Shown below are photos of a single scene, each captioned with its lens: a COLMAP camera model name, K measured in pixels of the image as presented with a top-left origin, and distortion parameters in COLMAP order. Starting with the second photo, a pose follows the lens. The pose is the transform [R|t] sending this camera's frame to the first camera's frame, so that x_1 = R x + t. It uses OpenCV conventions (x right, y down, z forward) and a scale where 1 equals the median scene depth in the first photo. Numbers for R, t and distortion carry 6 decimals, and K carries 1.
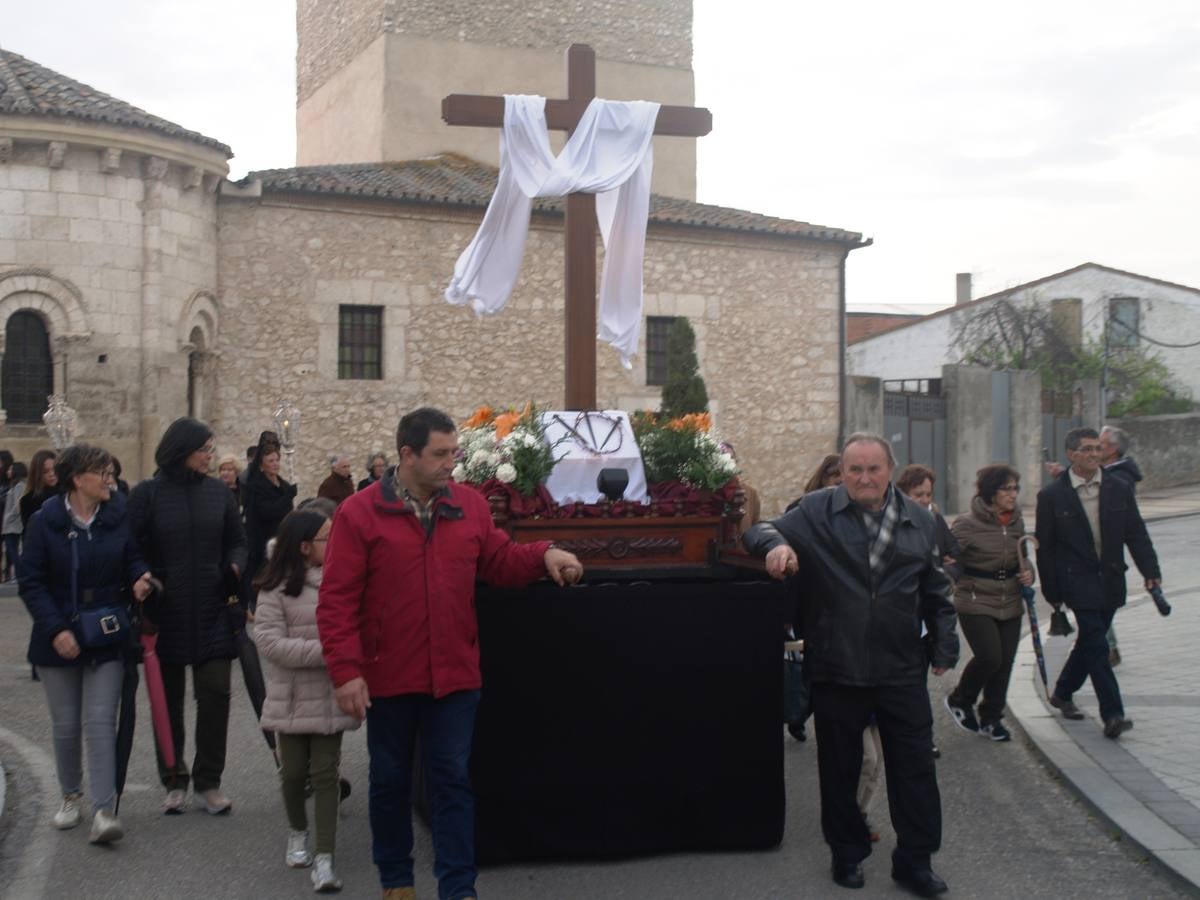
lens RADIAL K [[1568.0, 0, 595.9], [0, 1568.0, 449.5], [0, 0, 1]] dist [-0.066858, 0.077785]
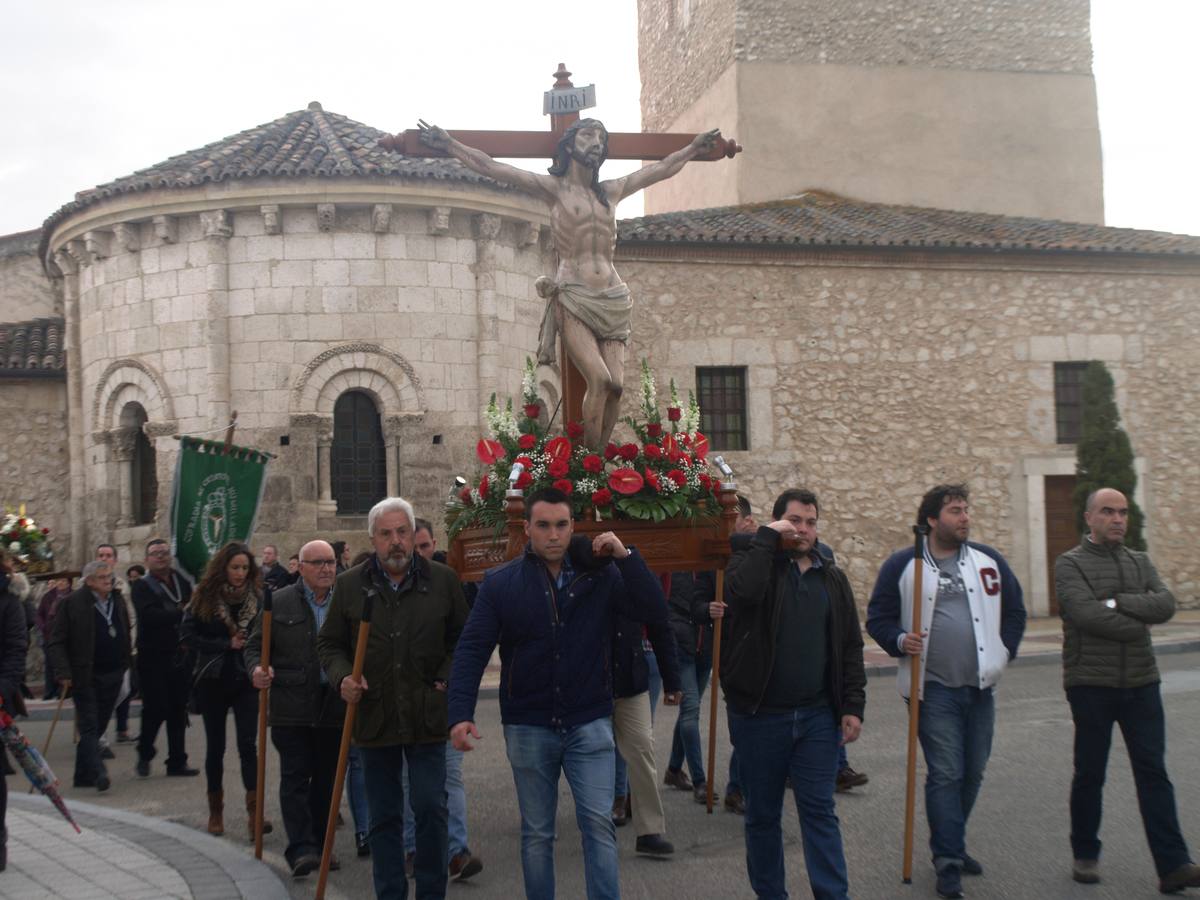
lens RADIAL K [[1745.3, 0, 607.9], [0, 1745.3, 450.7], [0, 0, 1]] dist [-0.057214, 0.067050]
pose [[0.975346, -0.042815, -0.216489, -0.001347], [0.033175, 0.998298, -0.047970, 0.000002], [0.218175, 0.039606, 0.975106, 0.030380]]
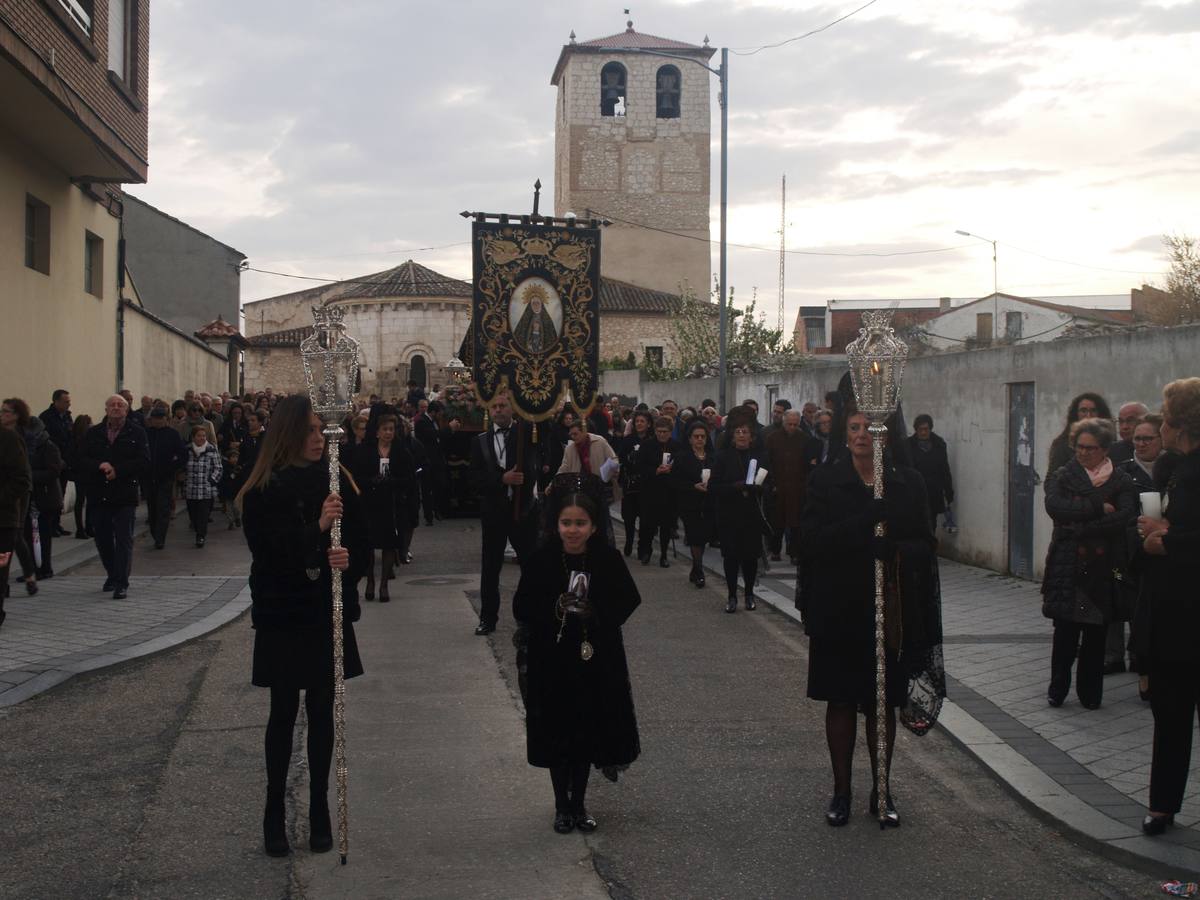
lens RADIAL K [[1352.2, 0, 597.9], [0, 1352.2, 449.4], [0, 0, 1]] dist [-0.082094, 0.051488]
pose [[0.957435, 0.001854, -0.288644, 0.653483], [0.008616, 0.999350, 0.034996, 0.007298], [0.288521, -0.035994, 0.956797, -1.283138]]
